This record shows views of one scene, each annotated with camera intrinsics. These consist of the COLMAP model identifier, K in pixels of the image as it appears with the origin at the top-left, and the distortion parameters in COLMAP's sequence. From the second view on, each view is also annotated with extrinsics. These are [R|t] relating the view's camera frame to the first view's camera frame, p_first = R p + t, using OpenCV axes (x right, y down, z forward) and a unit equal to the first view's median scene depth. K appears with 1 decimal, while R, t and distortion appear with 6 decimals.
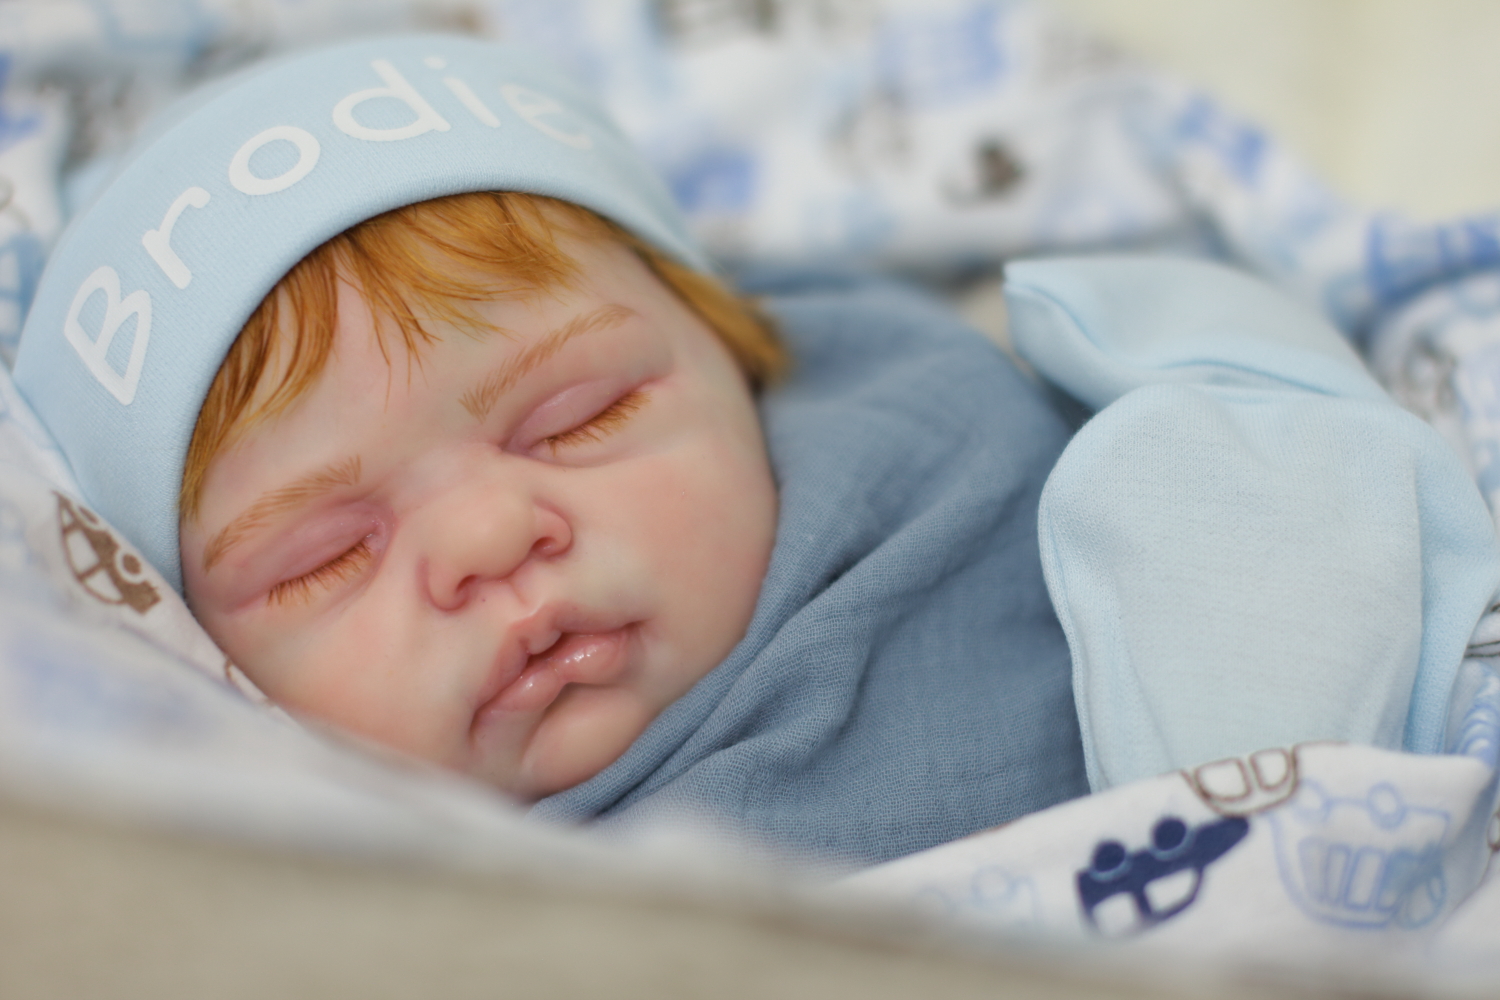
lens RADIAL K [[3412.1, 0, 750.0], [0, 3412.1, 500.0], [0, 0, 1]] dist [-0.147964, -0.128747]
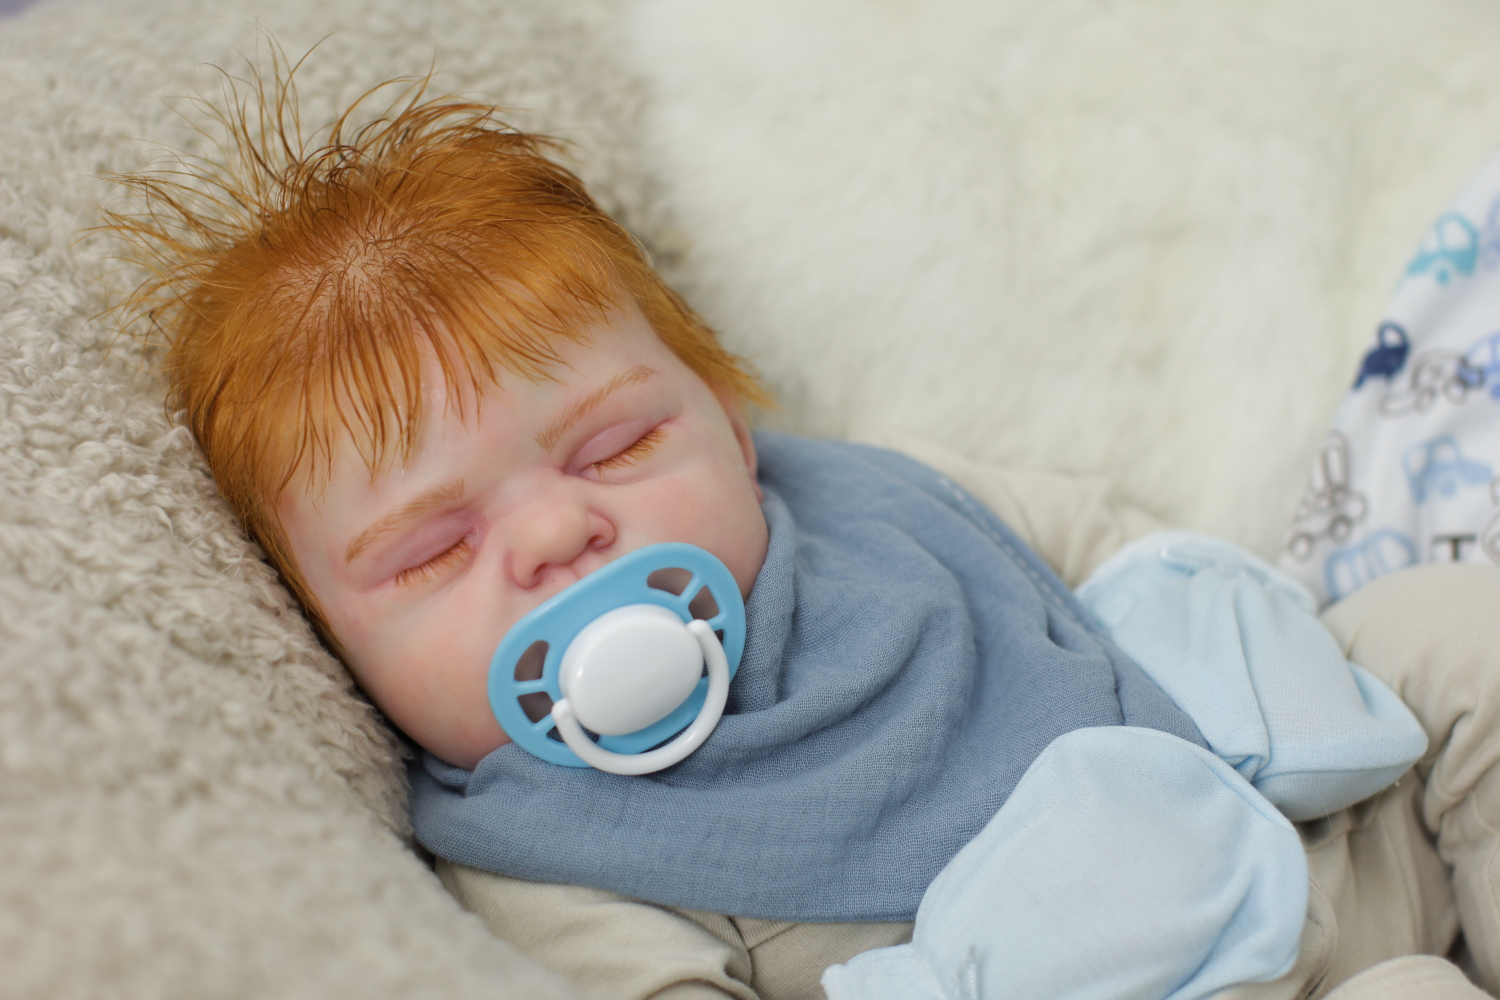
lens RADIAL K [[3370.2, 0, 750.0], [0, 3370.2, 500.0], [0, 0, 1]] dist [-0.149784, 0.179734]
pose [[0.999037, -0.010055, 0.042715, -0.055518], [0.009391, 0.999832, 0.015717, -0.024581], [-0.042866, -0.015300, 0.998964, -0.379941]]
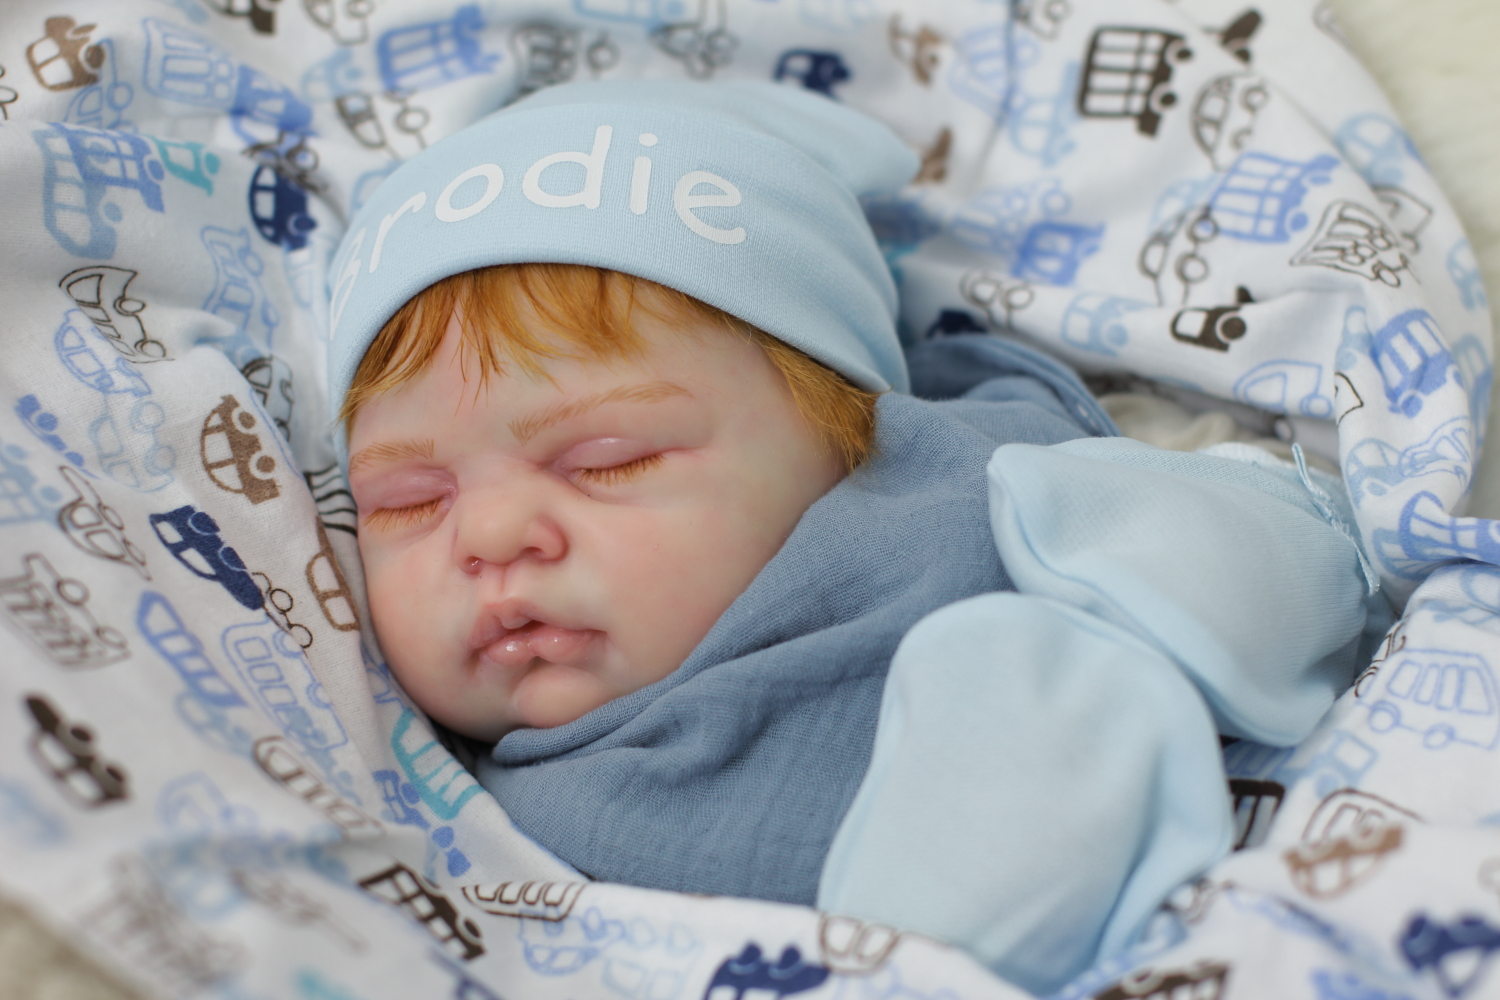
lens RADIAL K [[3370.2, 0, 750.0], [0, 3370.2, 500.0], [0, 0, 1]] dist [-0.149784, 0.179734]
pose [[0.823095, 0.335646, -0.458100, 0.577046], [-0.252723, 0.938862, 0.233813, -0.320132], [0.508571, -0.076678, 0.857599, -0.045000]]
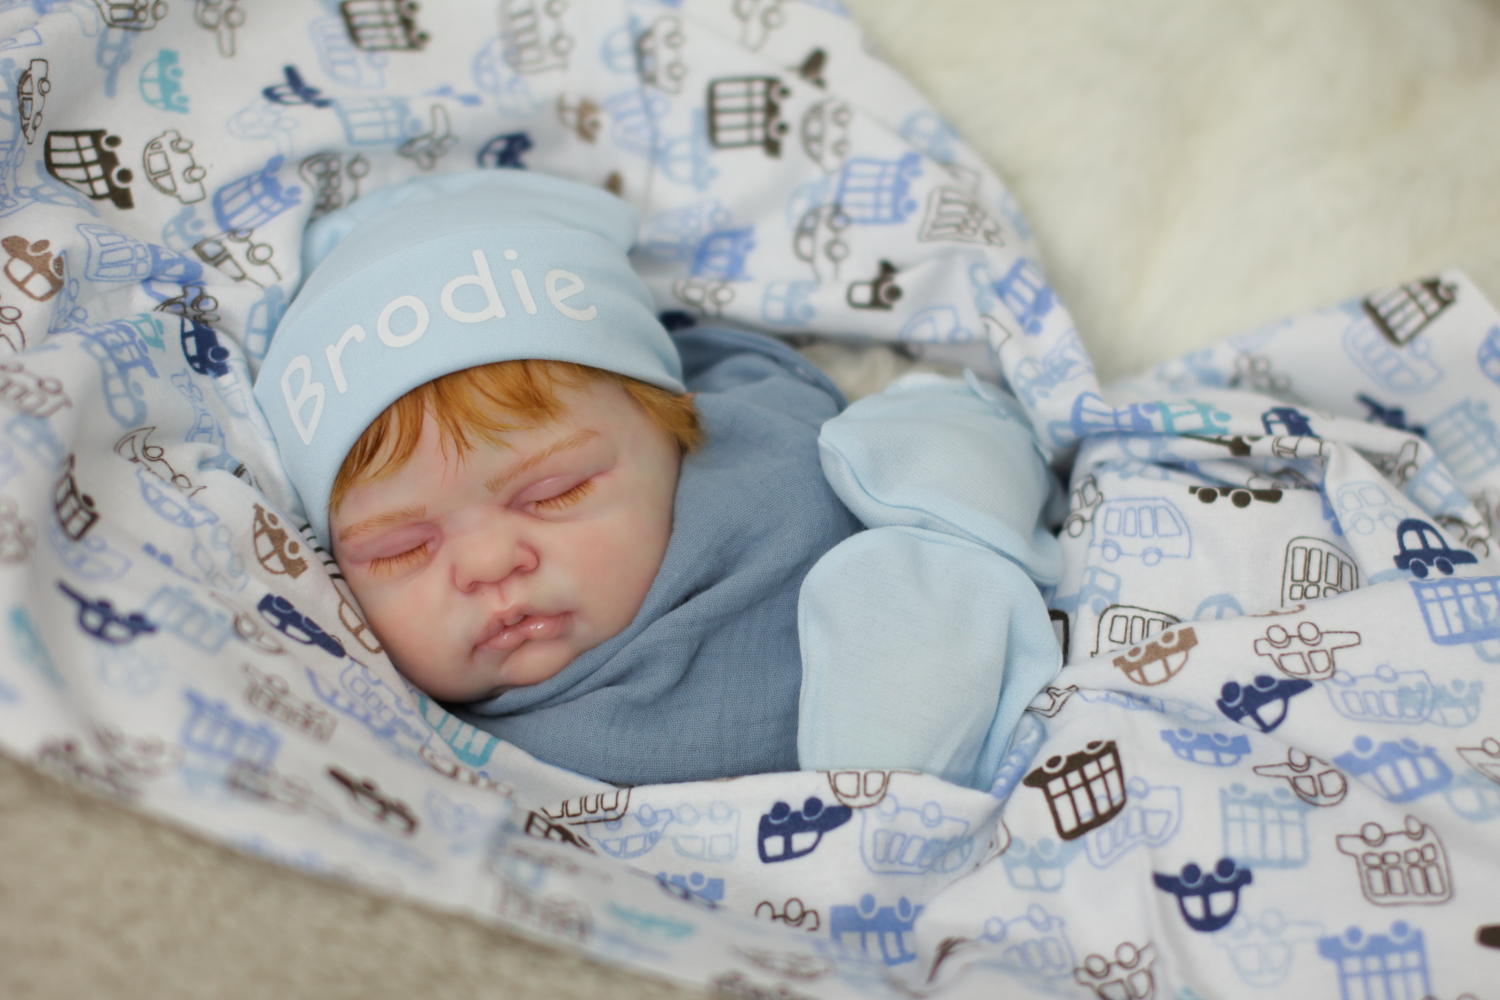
lens RADIAL K [[3370.2, 0, 750.0], [0, 3370.2, 500.0], [0, 0, 1]] dist [-0.149784, 0.179734]
pose [[0.979911, 0.171058, -0.102532, 0.232400], [-0.138621, 0.953821, 0.266475, -0.507450], [0.143380, -0.246909, 0.958373, -0.669839]]
